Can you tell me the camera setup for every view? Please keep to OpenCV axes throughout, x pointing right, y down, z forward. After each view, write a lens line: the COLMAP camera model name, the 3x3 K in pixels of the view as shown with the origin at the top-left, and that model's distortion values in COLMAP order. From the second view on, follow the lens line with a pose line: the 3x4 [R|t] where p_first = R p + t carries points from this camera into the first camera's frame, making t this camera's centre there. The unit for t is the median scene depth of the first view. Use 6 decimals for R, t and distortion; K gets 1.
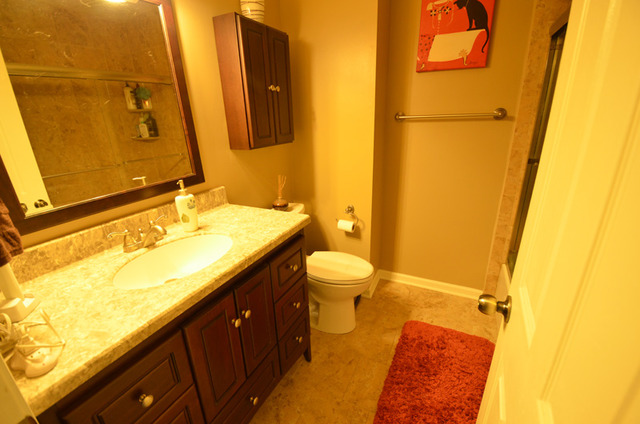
lens RADIAL K [[281.8, 0, 318.4], [0, 281.8, 216.0], [0, 0, 1]] dist [0.027367, -0.032920]
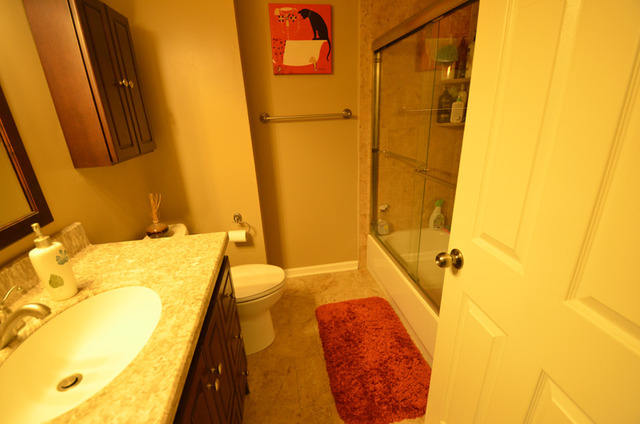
lens RADIAL K [[281.8, 0, 318.4], [0, 281.8, 216.0], [0, 0, 1]] dist [0.027367, -0.032920]
pose [[0.810063, -0.208401, 0.548057, -0.214690], [0.211926, 0.975579, 0.057729, -0.031939], [-0.546704, 0.069383, 0.834446, 0.093828]]
